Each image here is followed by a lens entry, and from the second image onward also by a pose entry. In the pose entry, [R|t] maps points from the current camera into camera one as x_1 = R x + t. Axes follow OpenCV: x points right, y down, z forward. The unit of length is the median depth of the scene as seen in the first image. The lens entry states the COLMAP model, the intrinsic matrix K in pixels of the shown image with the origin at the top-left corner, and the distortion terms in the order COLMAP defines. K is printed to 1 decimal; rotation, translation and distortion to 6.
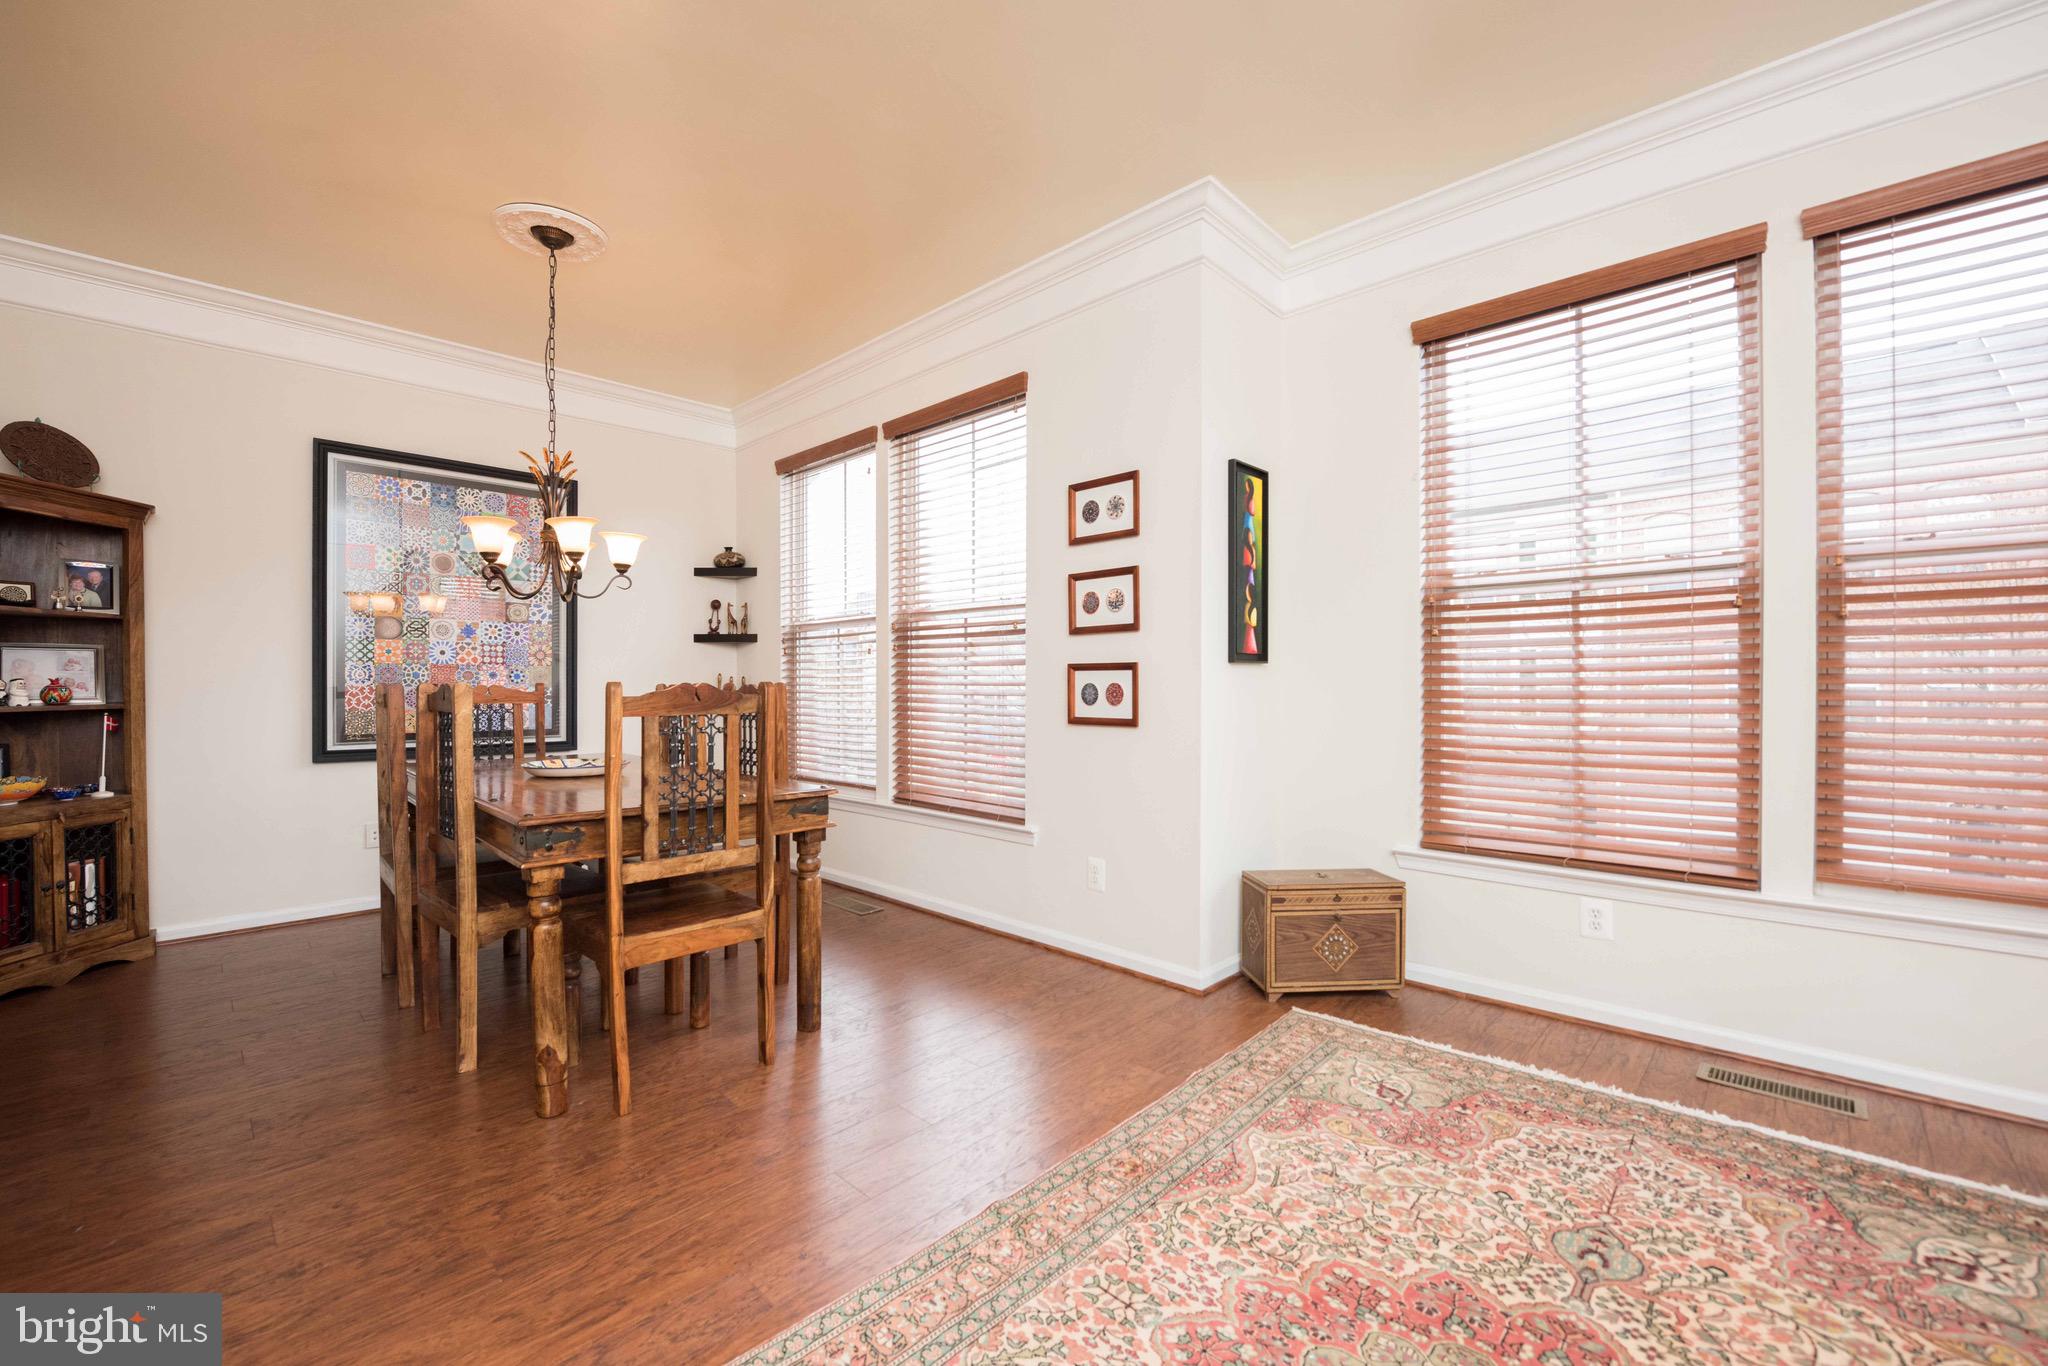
lens RADIAL K [[827.9, 0, 1013.1], [0, 827.9, 687.9], [0, 0, 1]] dist [-0.015739, -0.001703]
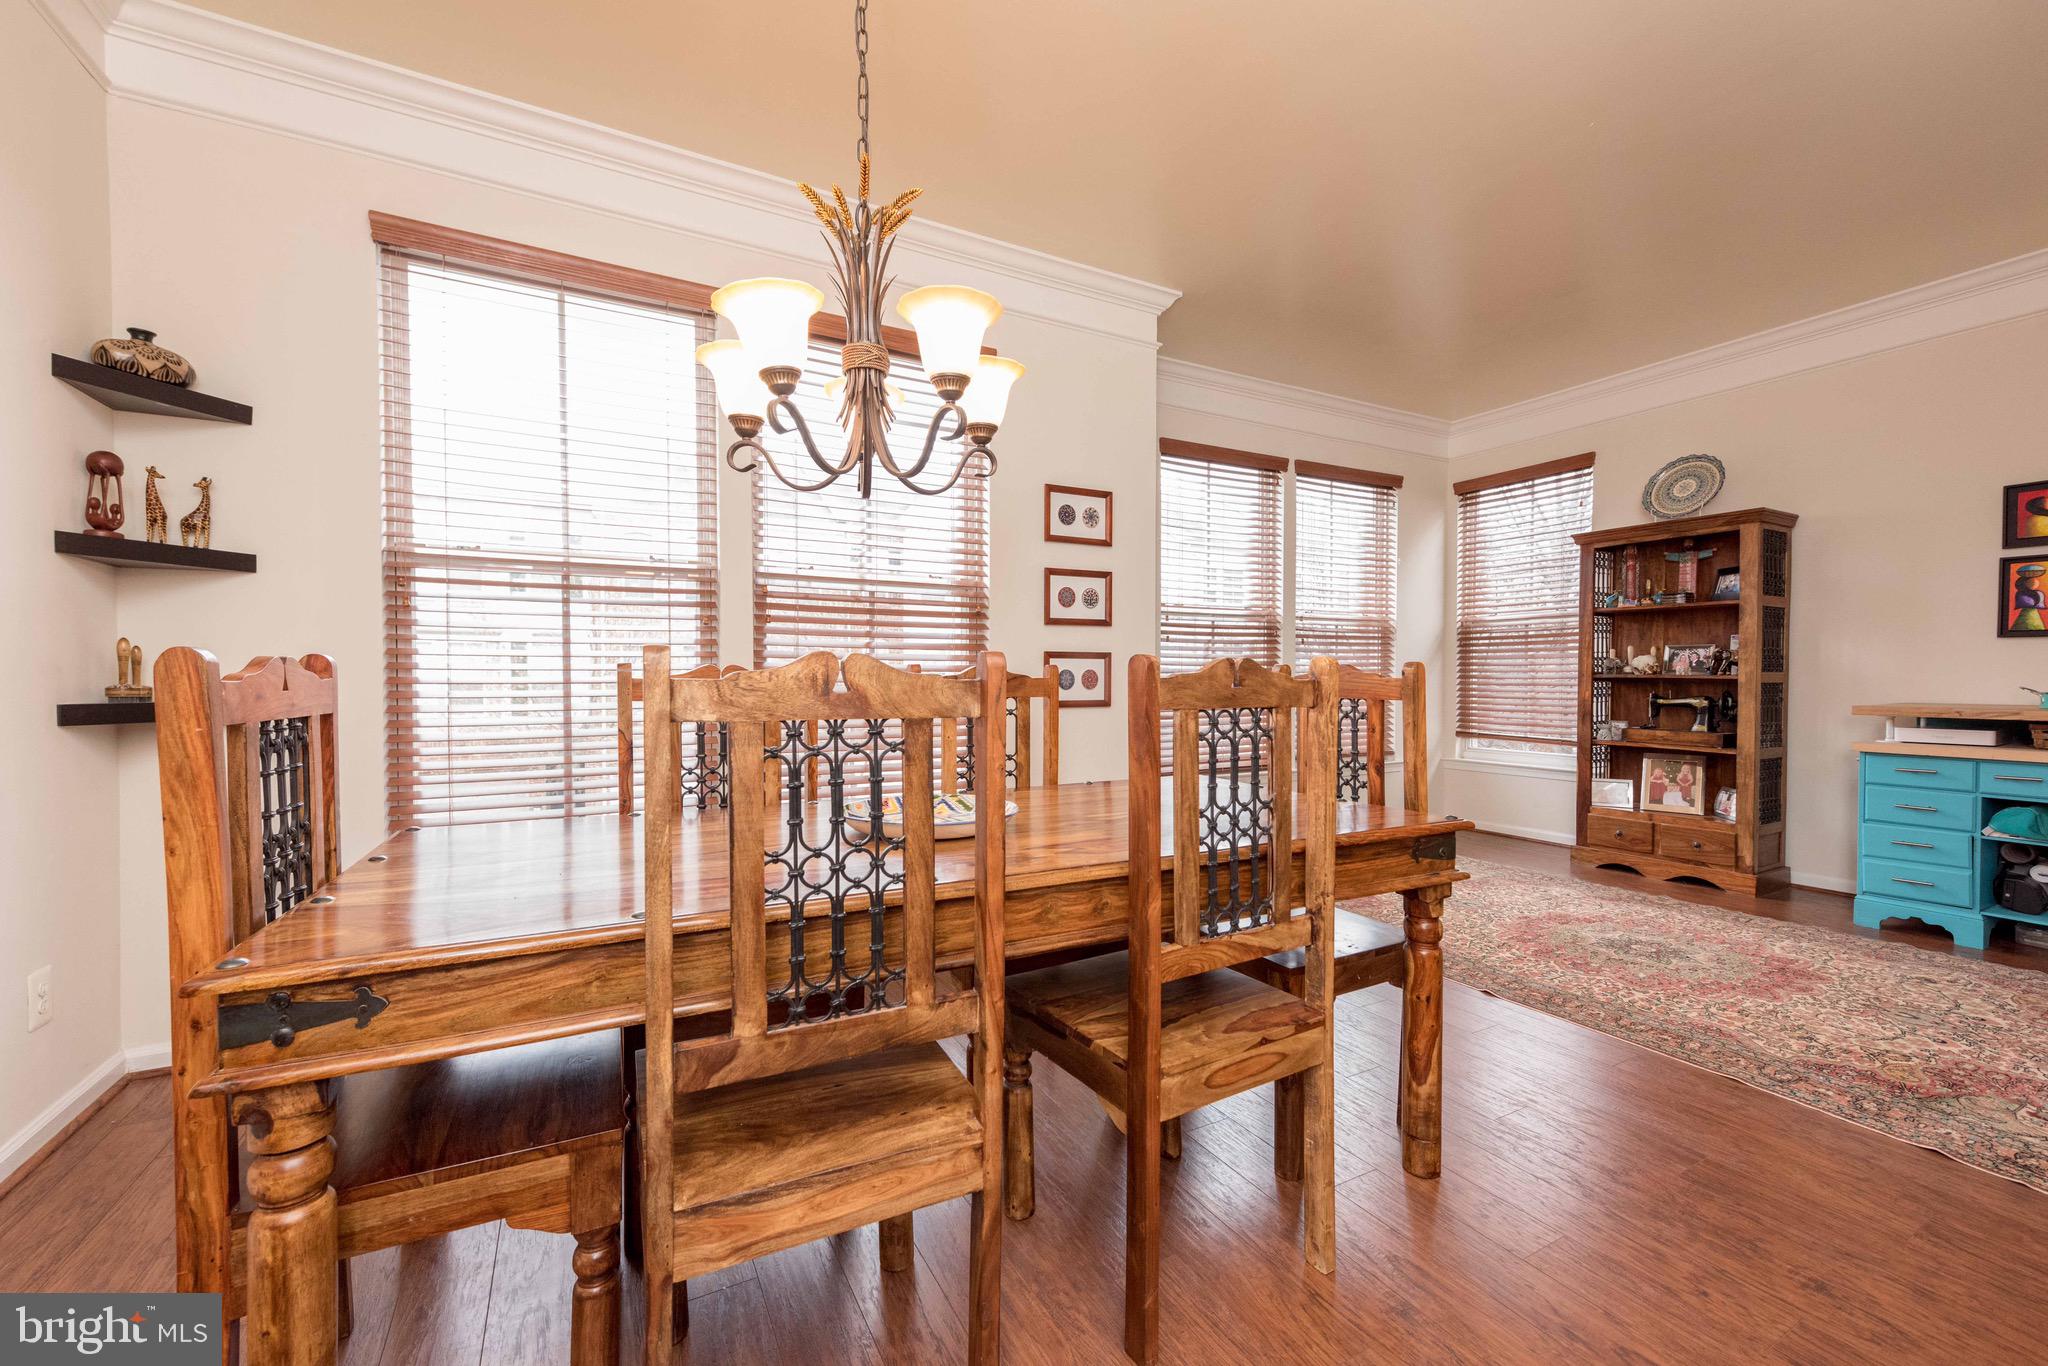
lens RADIAL K [[838.0, 0, 1019.7], [0, 838.0, 678.5], [0, 0, 1]] dist [0.071550, -0.000161]
pose [[0.317251, -0.008280, 0.948305, -1.035517], [-0.002123, 0.999953, 0.009442, -0.004043], [-0.948339, -0.005009, 0.317219, 0.726406]]
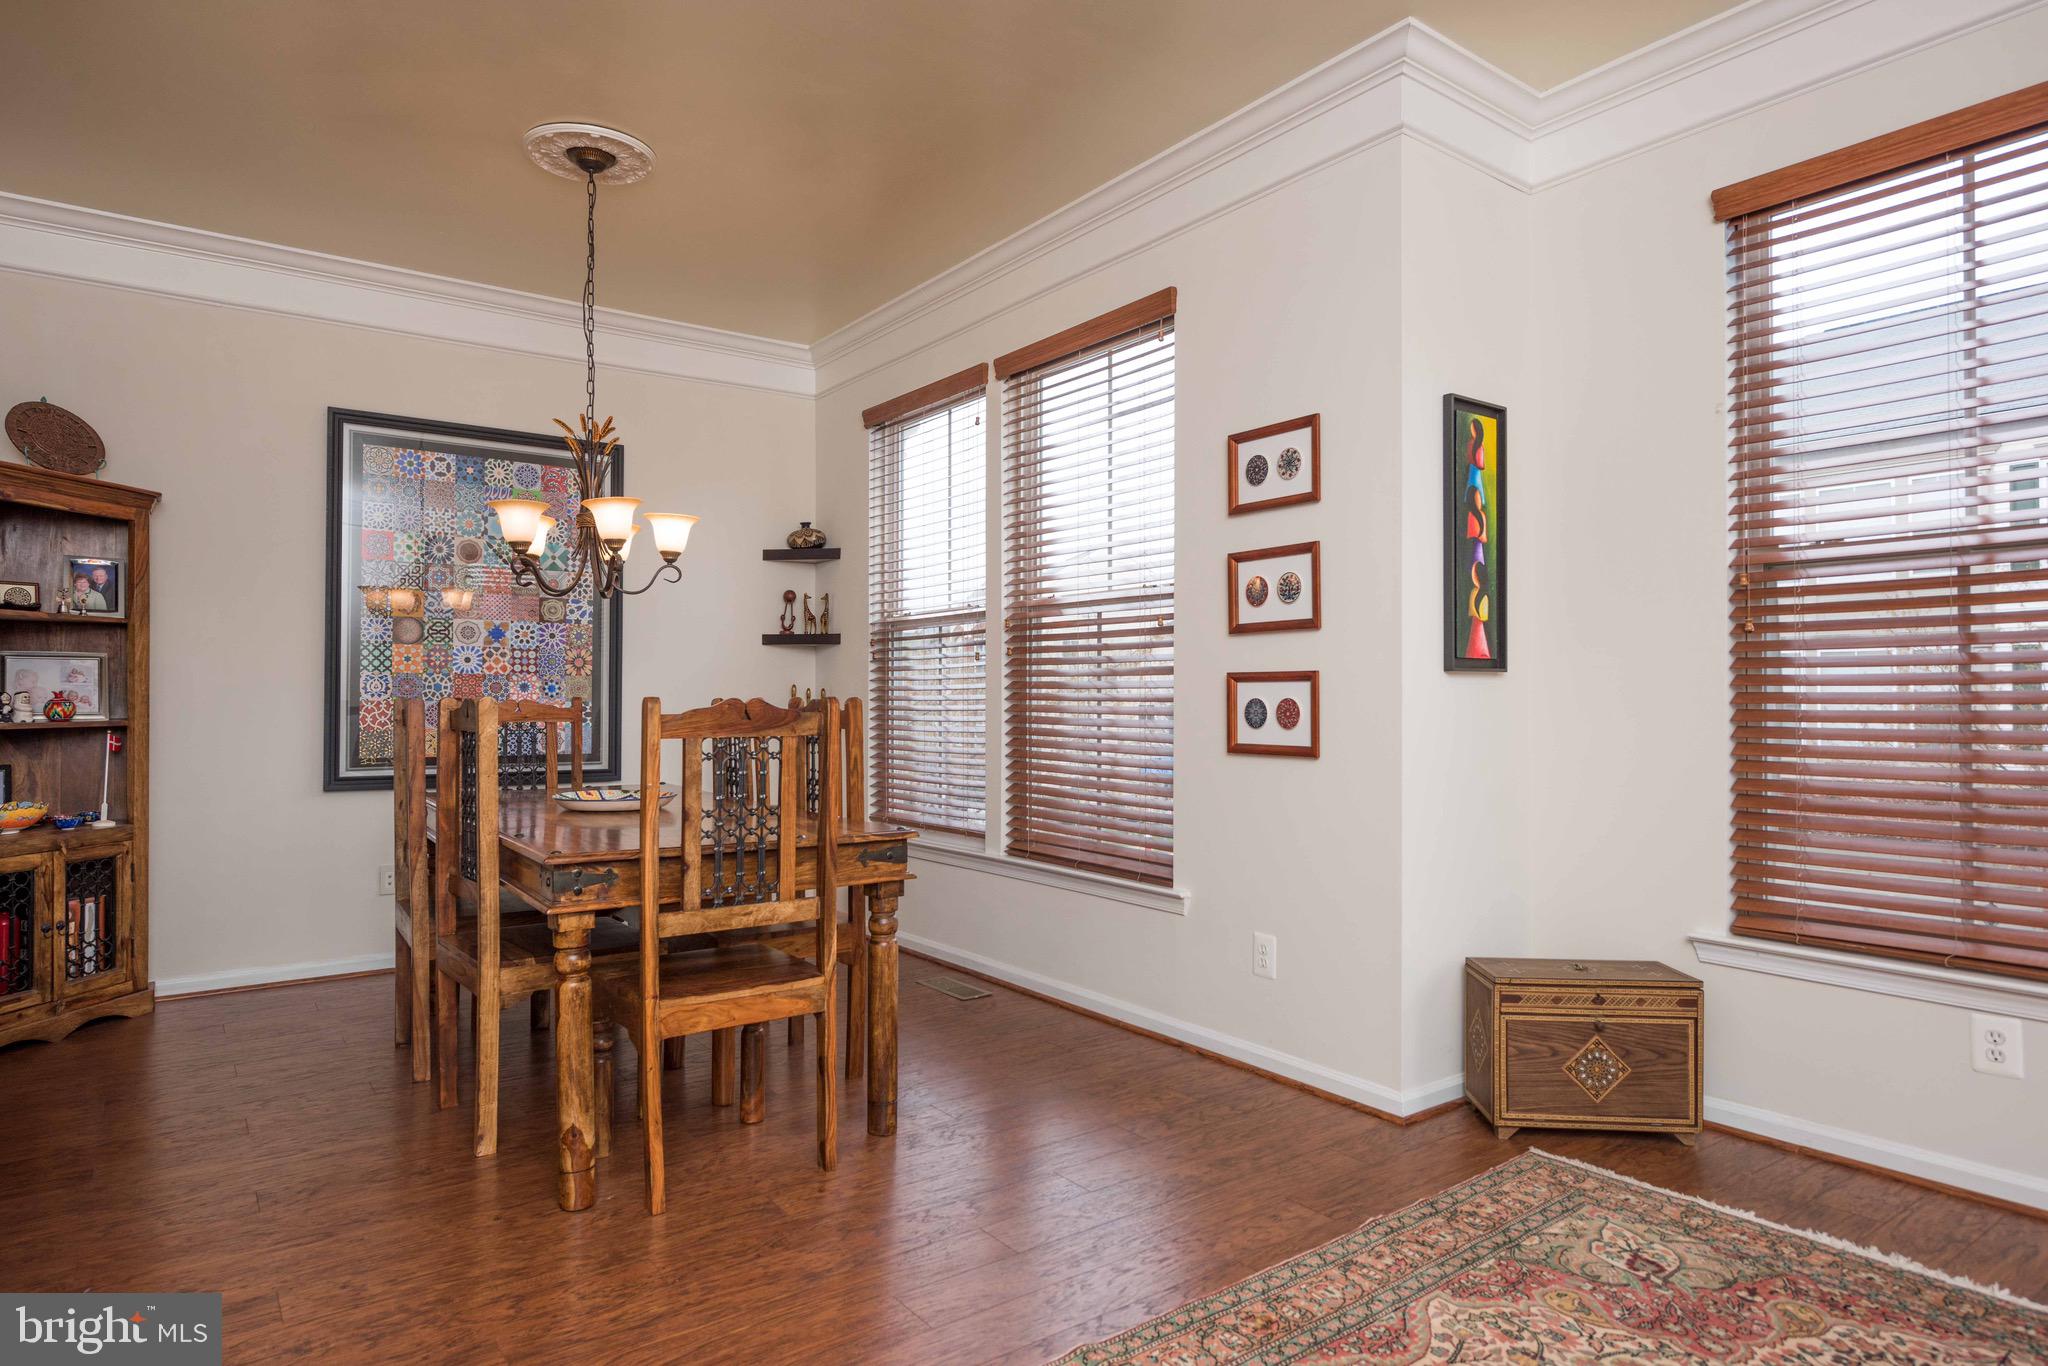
lens RADIAL K [[1163.8, 0, 1016.9], [0, 1163.8, 682.9], [0, 0, 1]] dist [-0.003911, 0.000758]
pose [[0.986127, -0.000418, -0.165990, 0.056434], [-0.002422, 0.999854, -0.016911, -0.001836], [0.165973, 0.017079, 0.985982, -0.077502]]
